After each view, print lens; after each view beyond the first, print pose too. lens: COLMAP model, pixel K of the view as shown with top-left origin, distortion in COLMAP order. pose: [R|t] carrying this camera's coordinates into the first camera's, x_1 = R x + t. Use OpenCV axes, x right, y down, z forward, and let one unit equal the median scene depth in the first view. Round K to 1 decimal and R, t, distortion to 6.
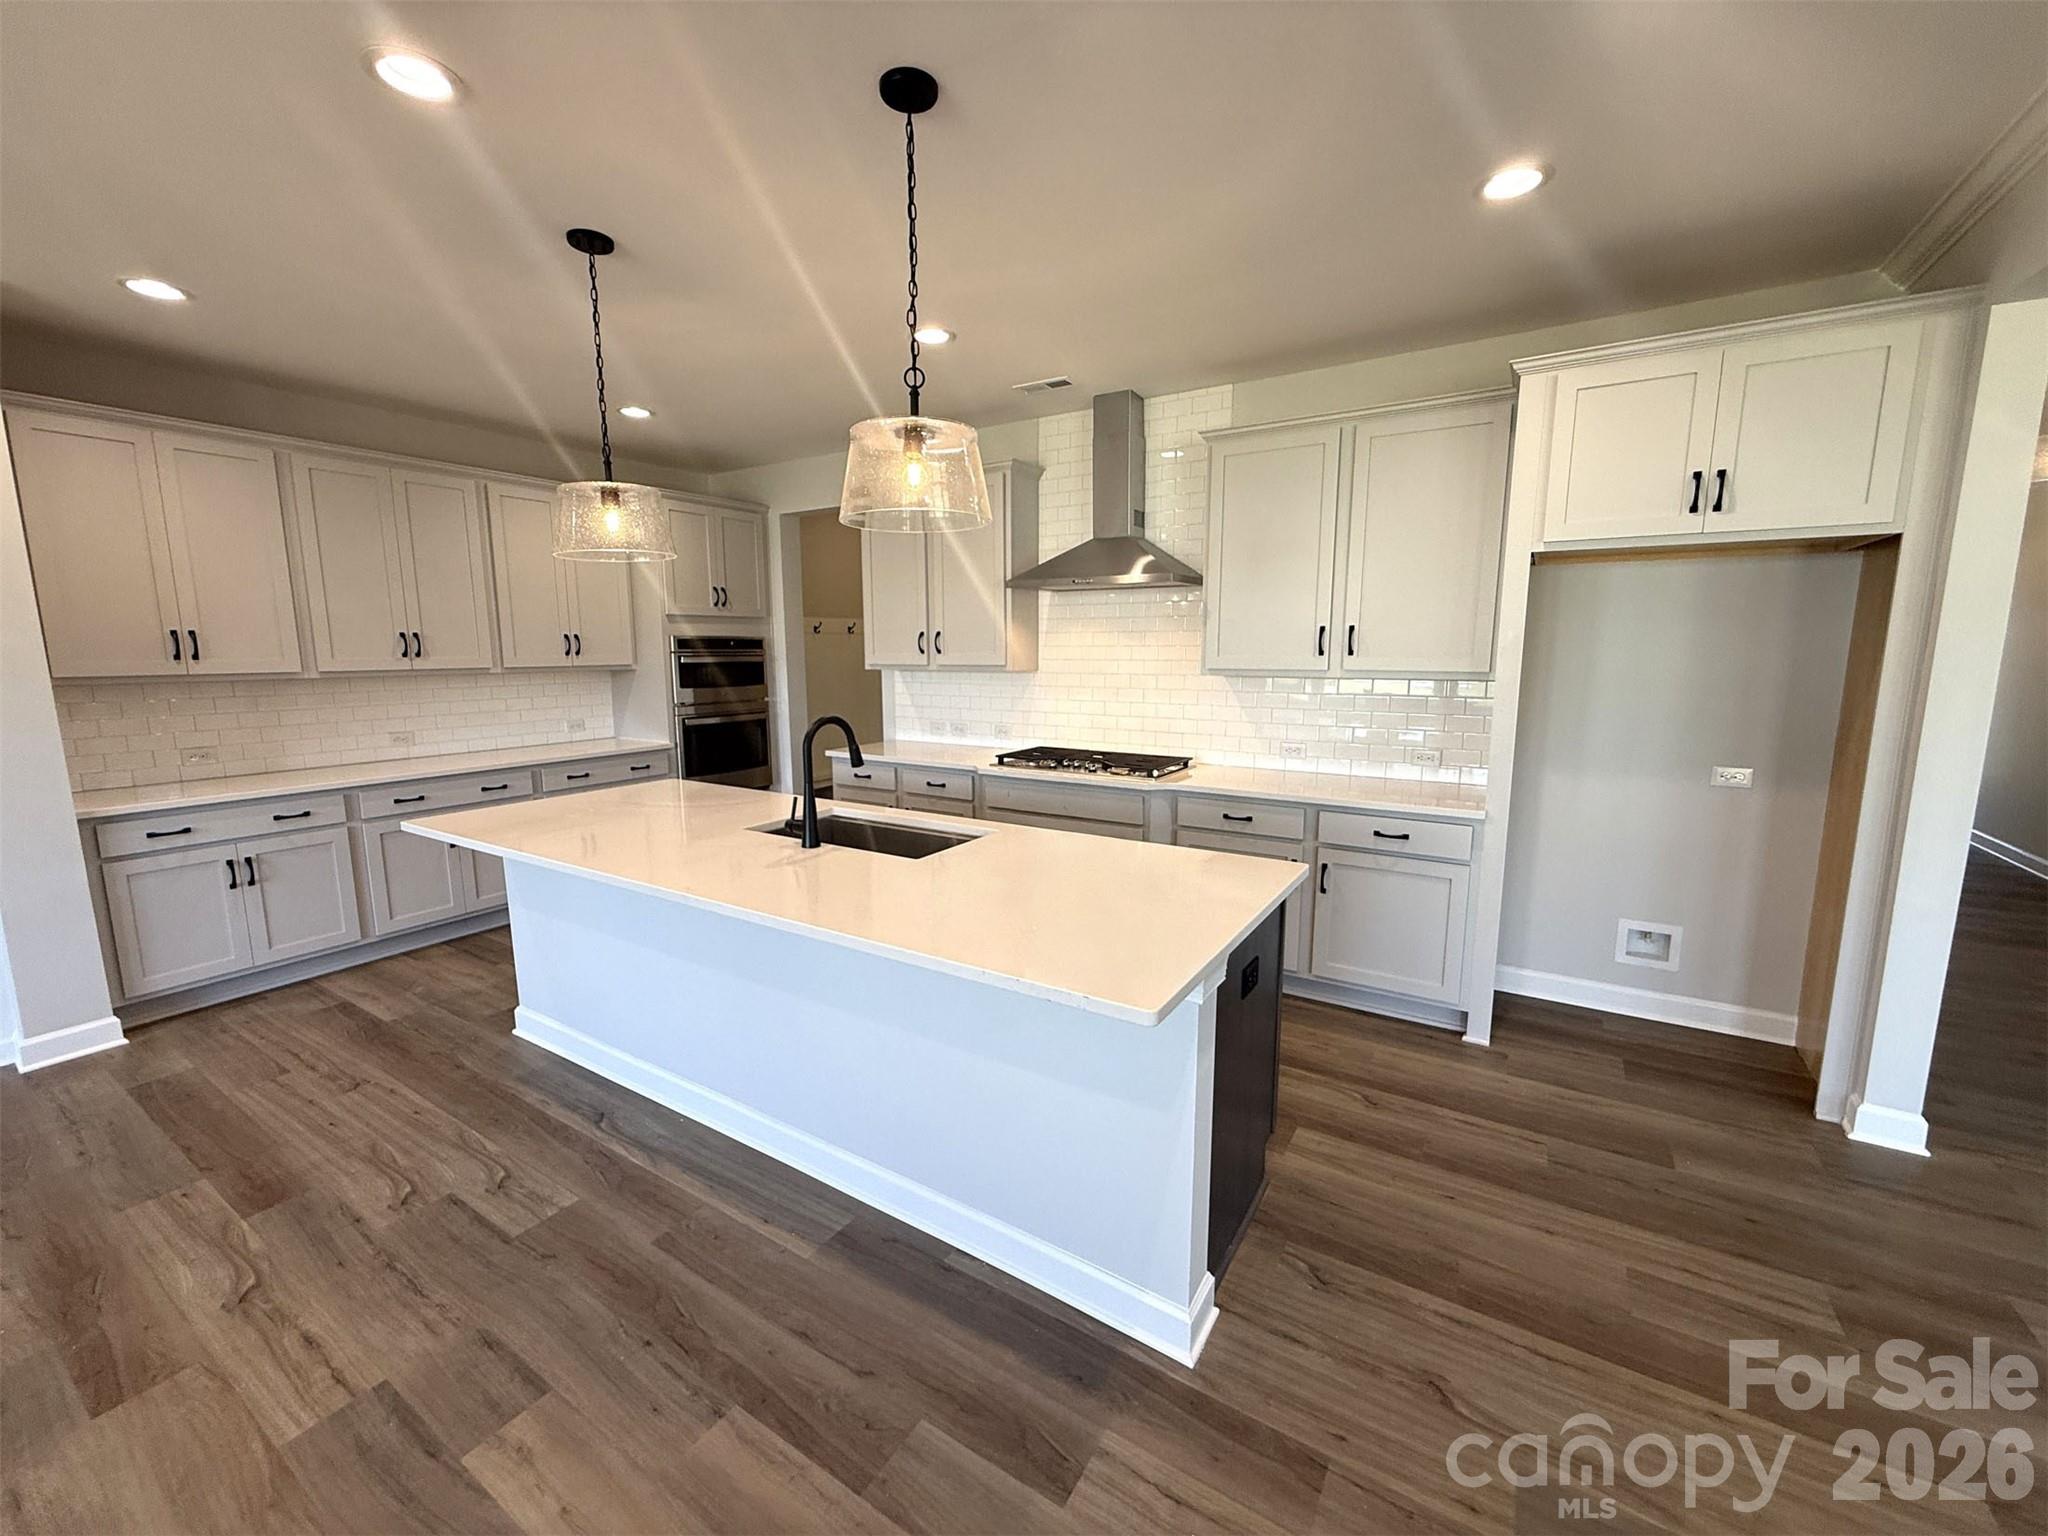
lens RADIAL K [[815.3, 0, 1016.4], [0, 815.3, 766.0], [0, 0, 1]] dist [-0.000087, 0.000189]
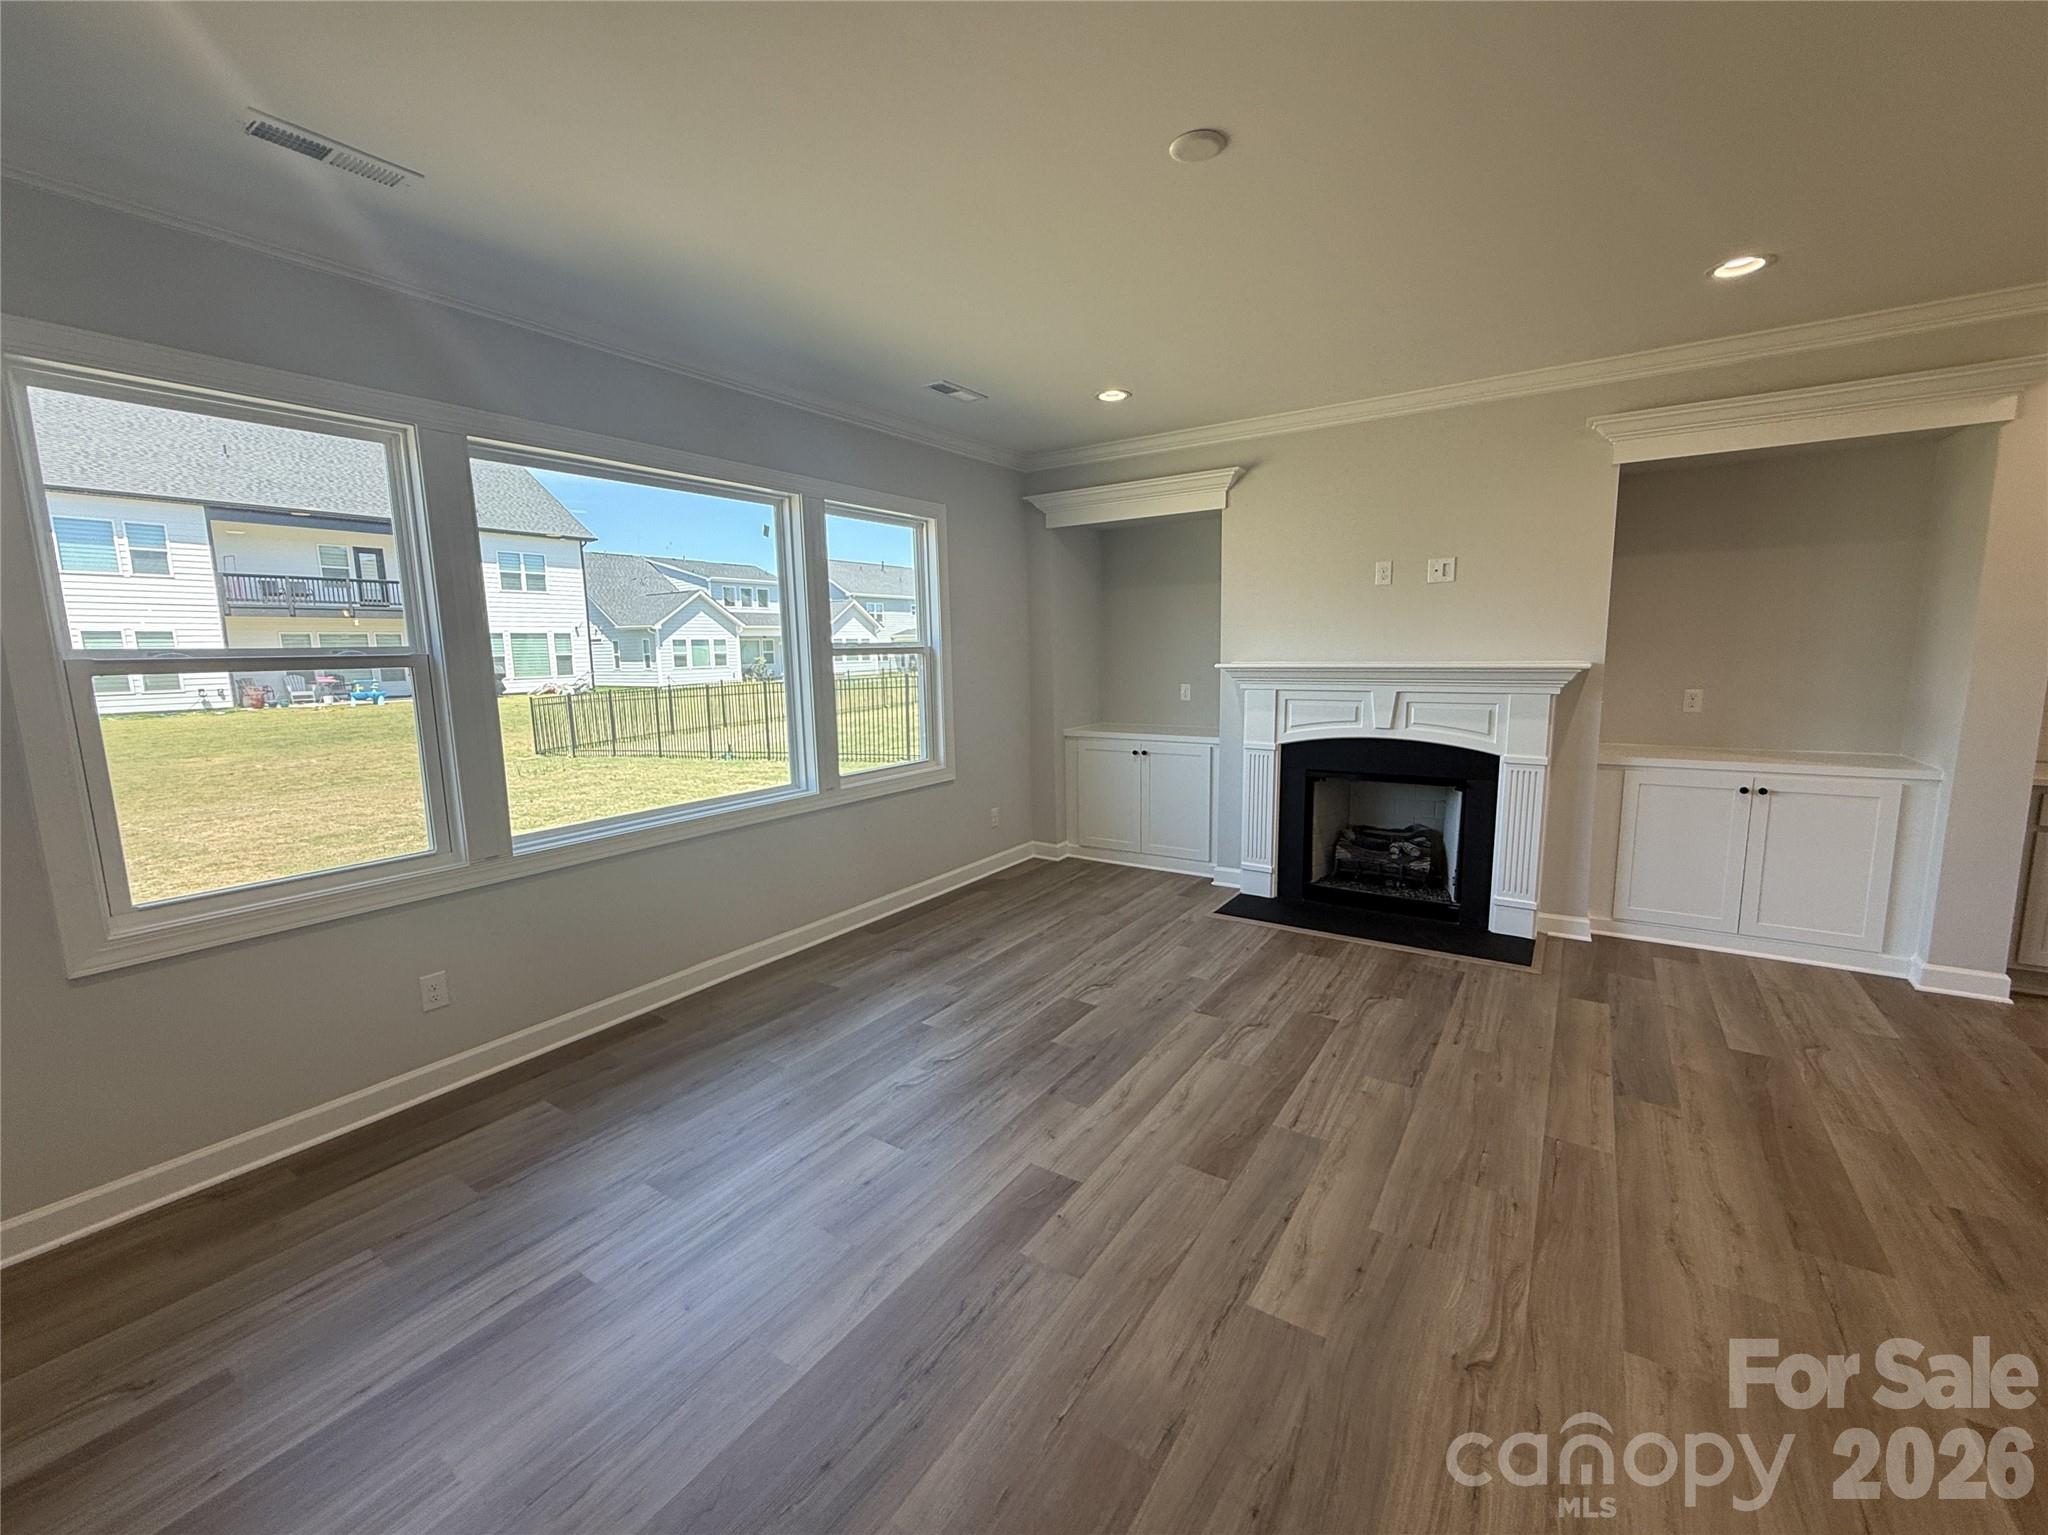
lens RADIAL K [[837.4, 0, 1019.7], [0, 837.4, 763.4], [0, 0, 1]] dist [0.000771, 0.000021]
pose [[-0.025377, 0.140392, -0.989771, -0.043041], [-0.128808, 0.981377, 0.142504, 0.047729], [0.991345, 0.131107, -0.006821, -0.273375]]
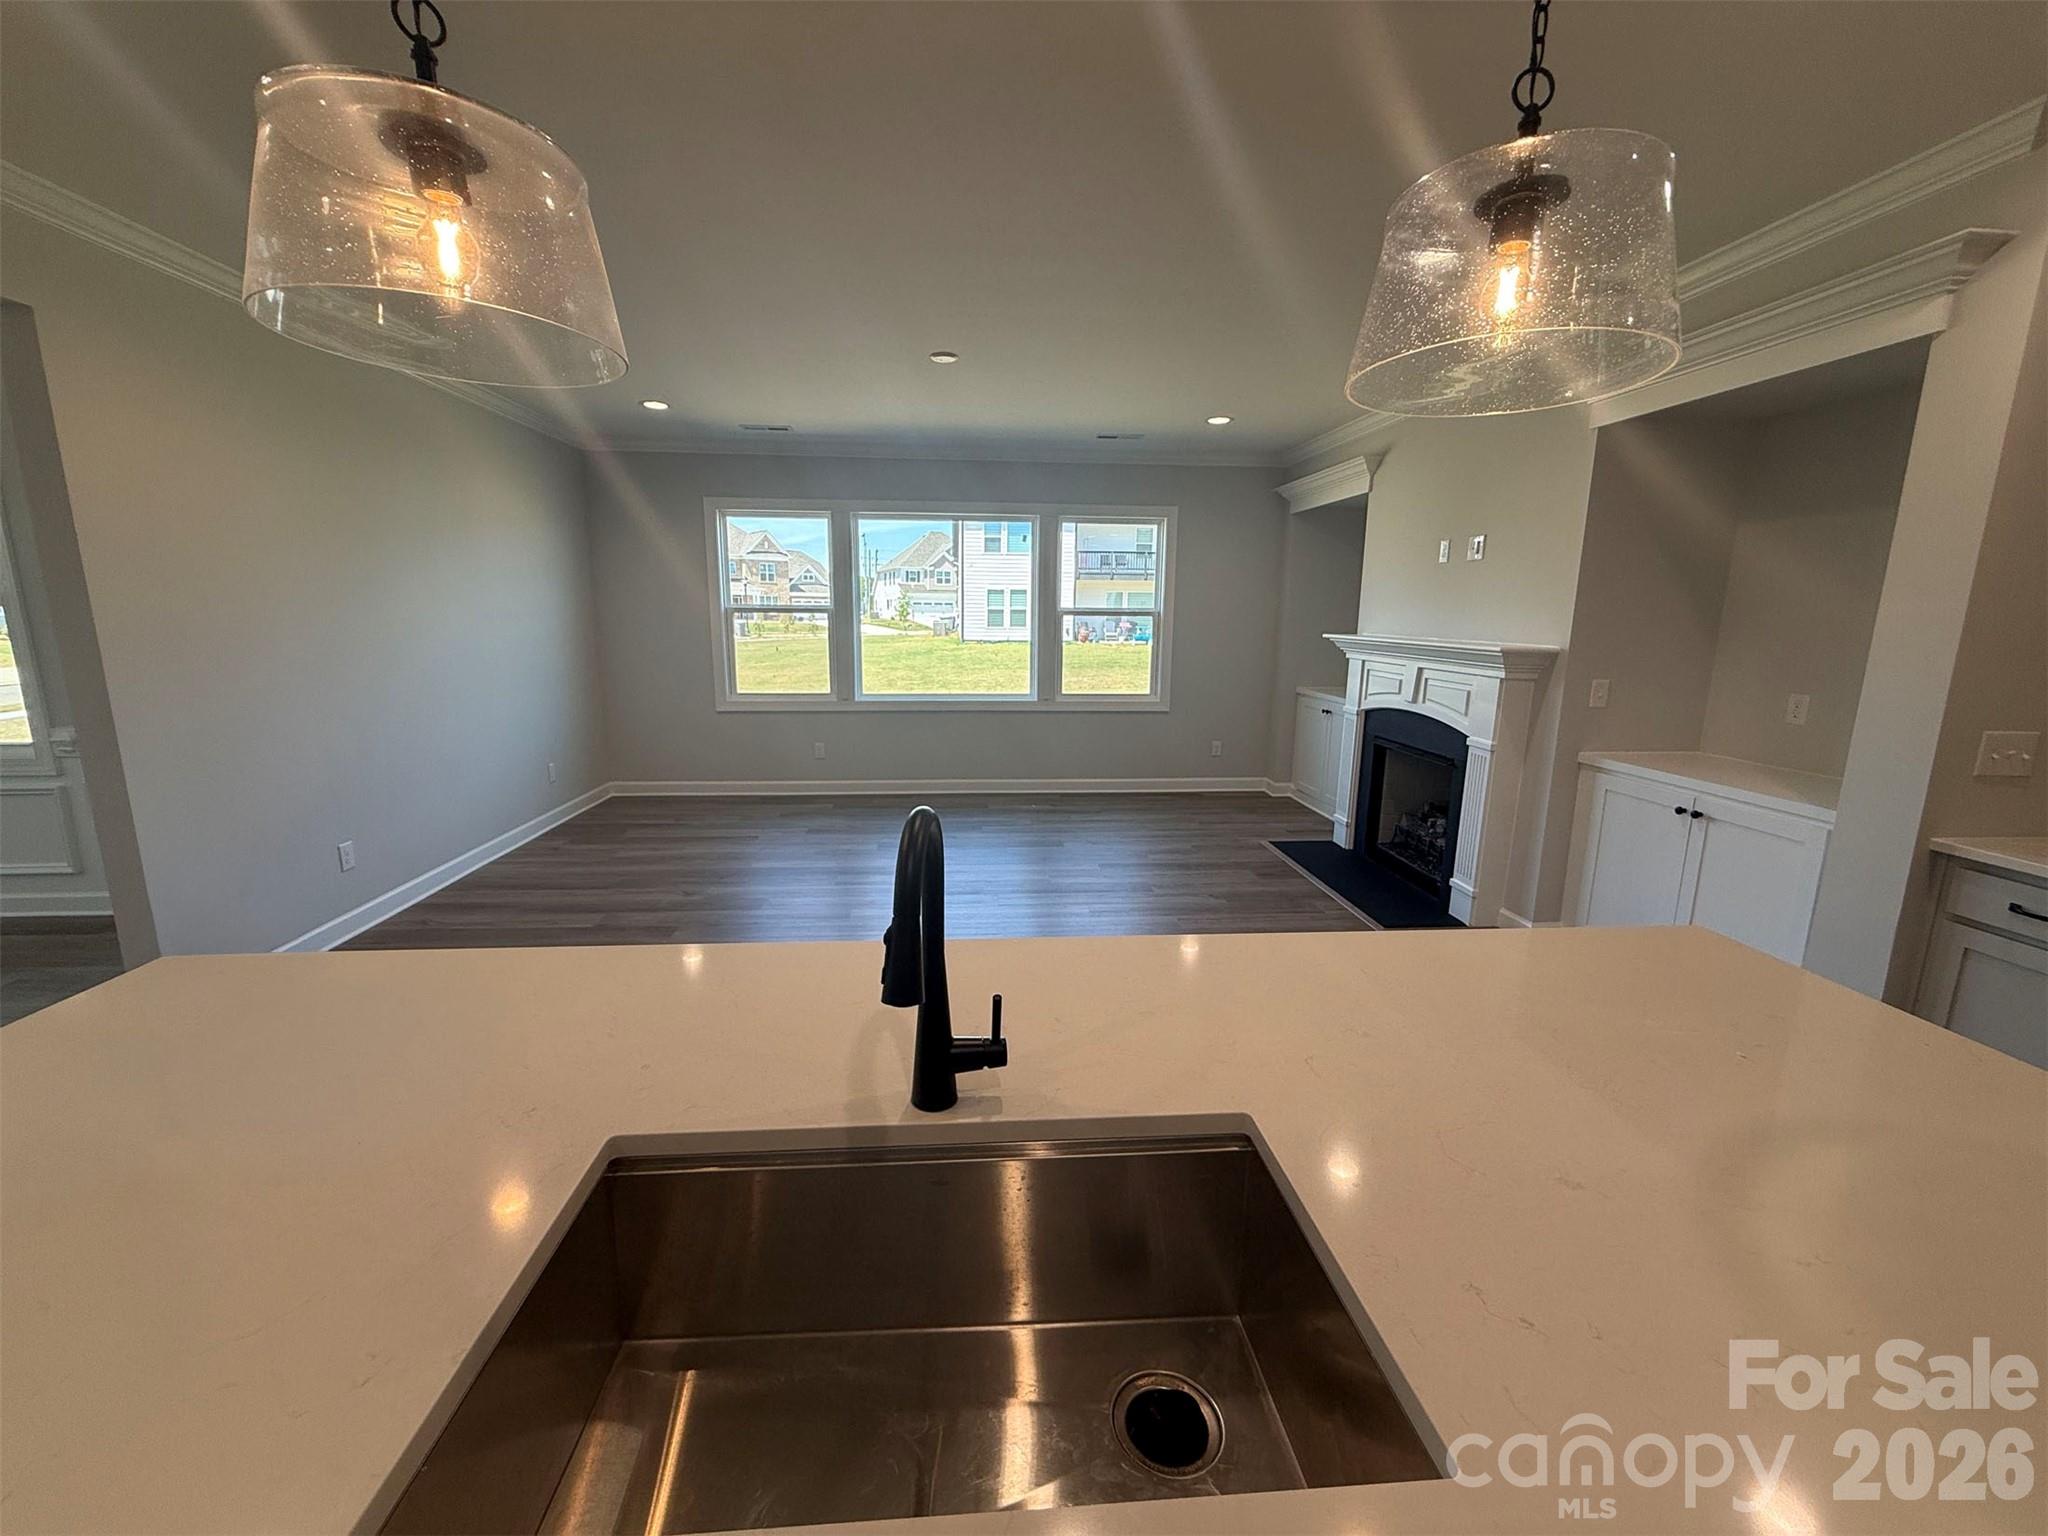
lens RADIAL K [[815.3, 0, 1016.4], [0, 815.3, 766.0], [0, 0, 1]] dist [-0.000087, 0.000189]
pose [[-0.798194, 0.108315, -0.592582, -0.044036], [-0.096529, 0.947993, 0.303301, -0.143494], [0.594616, 0.299295, -0.746227, 0.967493]]
